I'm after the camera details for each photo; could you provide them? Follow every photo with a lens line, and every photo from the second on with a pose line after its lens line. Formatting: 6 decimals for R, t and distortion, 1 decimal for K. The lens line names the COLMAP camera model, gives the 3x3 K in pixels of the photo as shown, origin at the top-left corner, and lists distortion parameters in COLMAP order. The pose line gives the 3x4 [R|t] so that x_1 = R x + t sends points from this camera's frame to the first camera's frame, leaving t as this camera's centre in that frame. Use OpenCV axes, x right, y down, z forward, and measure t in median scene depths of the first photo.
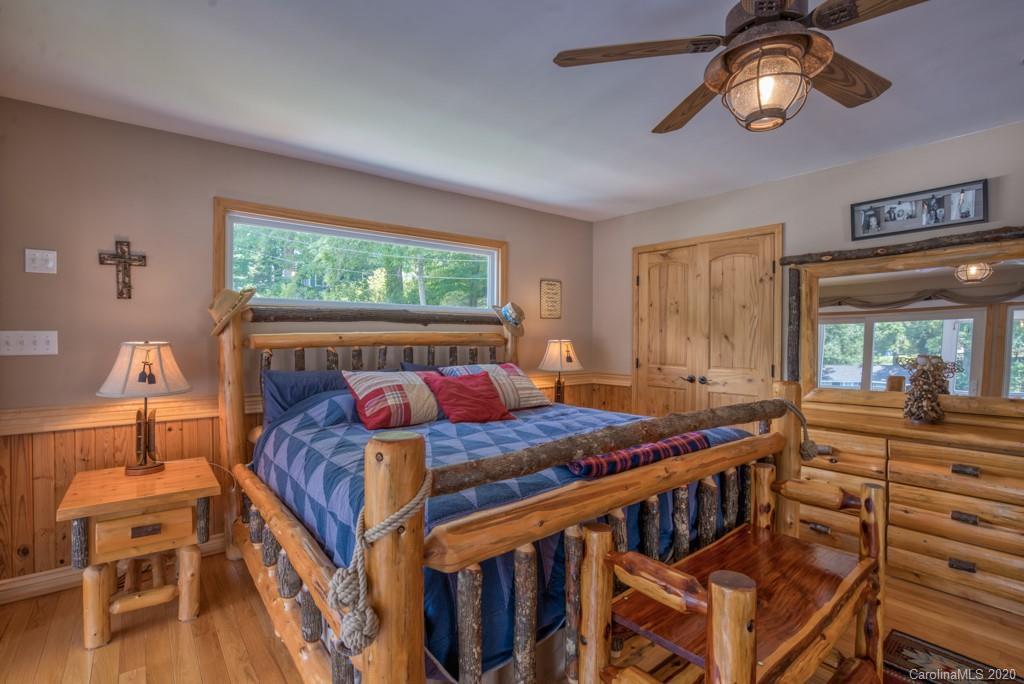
lens RADIAL K [[474.1, 0, 511.6], [0, 474.1, 341.4], [0, 0, 1]] dist [-0.010964, 0.001037]
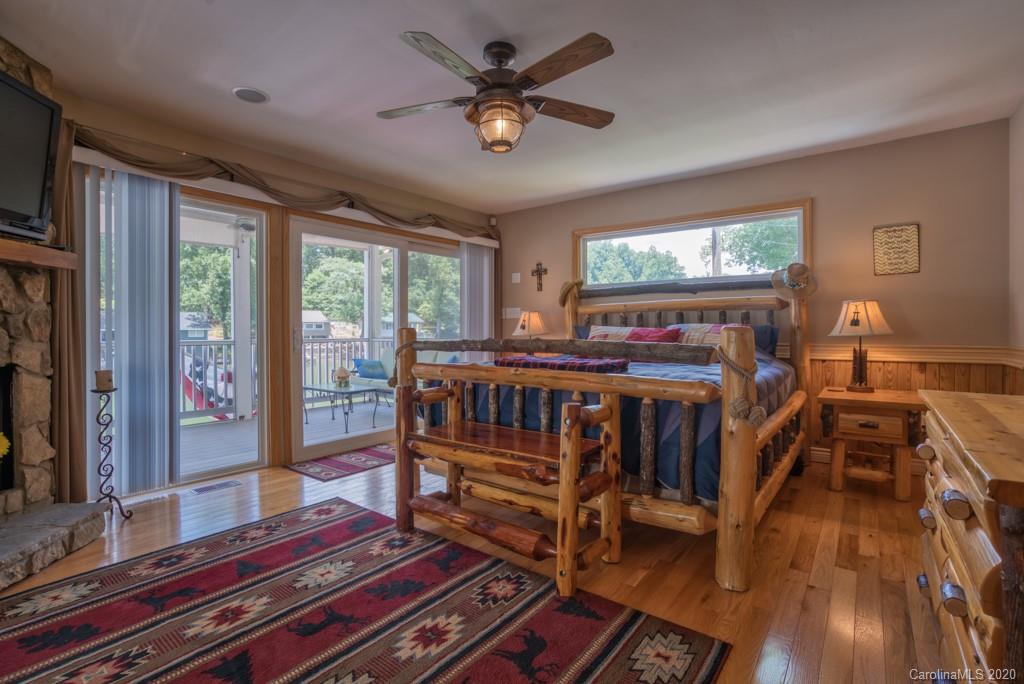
lens RADIAL K [[474.1, 0, 512.1], [0, 474.1, 337.2], [0, 0, 1]] dist [-0.010964, 0.001037]
pose [[0.243060, 0.009051, -0.969969, 0.949060], [-0.015747, 0.999862, 0.005384, 0.084322], [0.969883, 0.013966, 0.243169, 0.285925]]
